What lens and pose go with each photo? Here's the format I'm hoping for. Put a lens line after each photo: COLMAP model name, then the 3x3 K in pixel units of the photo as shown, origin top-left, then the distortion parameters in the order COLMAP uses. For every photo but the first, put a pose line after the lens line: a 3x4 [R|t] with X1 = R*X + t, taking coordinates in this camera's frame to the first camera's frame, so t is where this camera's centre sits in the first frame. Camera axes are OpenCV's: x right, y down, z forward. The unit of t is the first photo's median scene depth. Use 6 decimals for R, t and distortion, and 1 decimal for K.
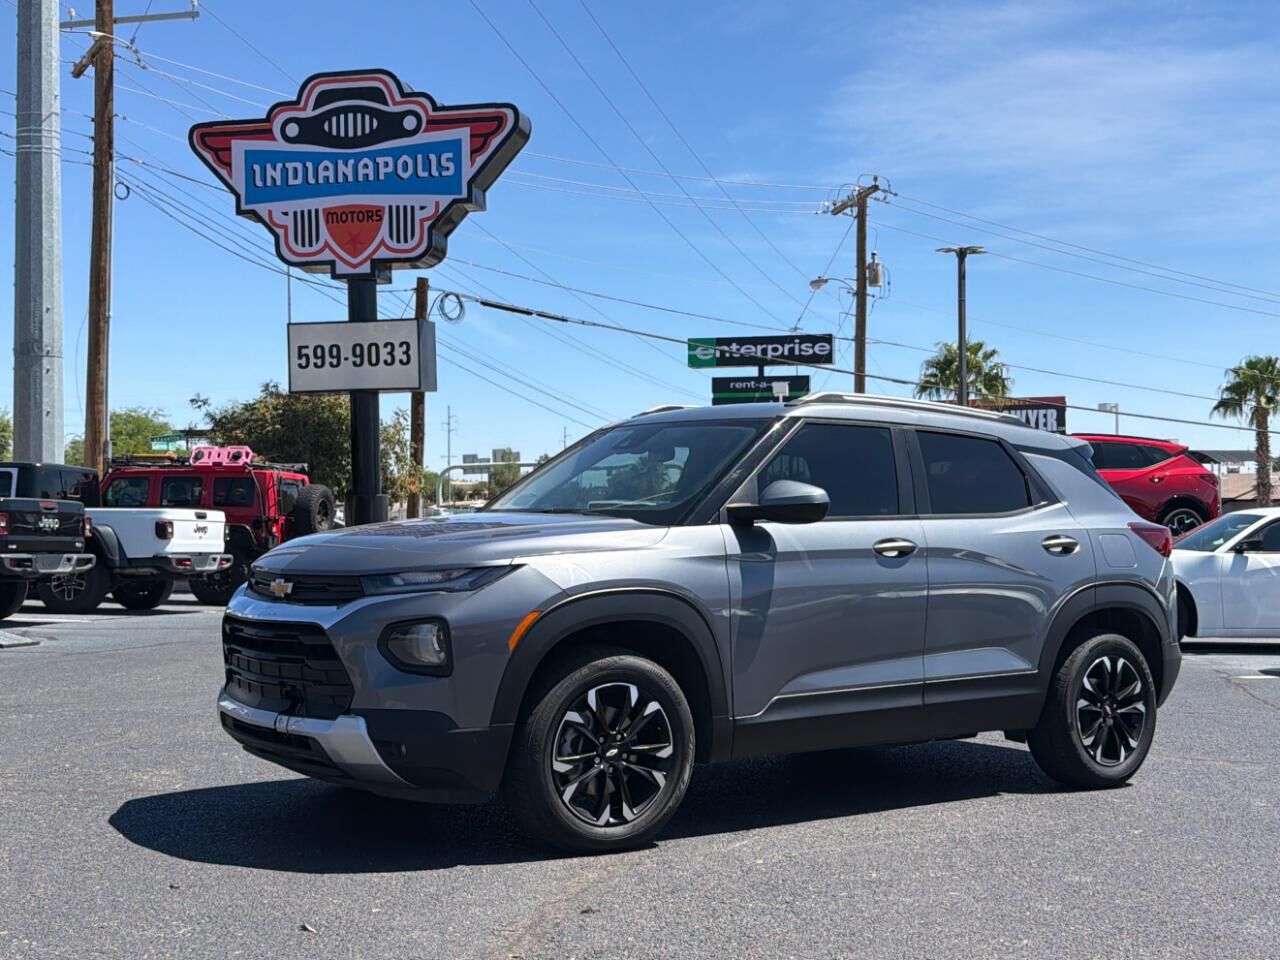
lens RADIAL K [[1649.8, 0, 647.3], [0, 1649.8, 483.7], [0, 0, 1]] dist [0.211961, -0.537212]
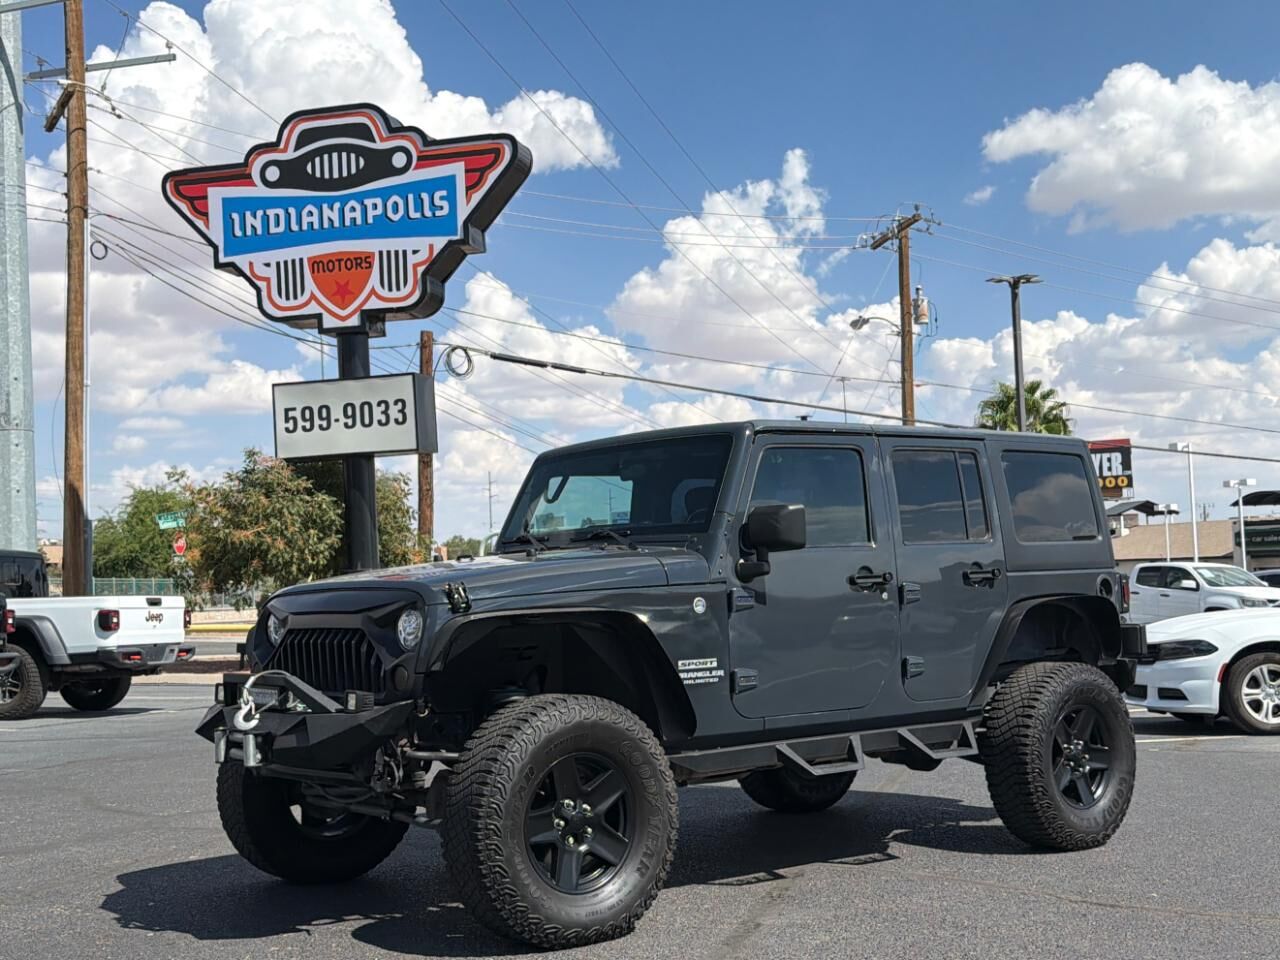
lens RADIAL K [[1649.8, 0, 647.3], [0, 1649.8, 483.7], [0, 0, 1]] dist [0.211961, -0.537212]
pose [[0.998819, -0.035125, -0.033558, 0.017396], [0.033870, 0.998732, -0.037247, -0.000994], [0.034823, 0.036067, 0.998742, 0.100009]]
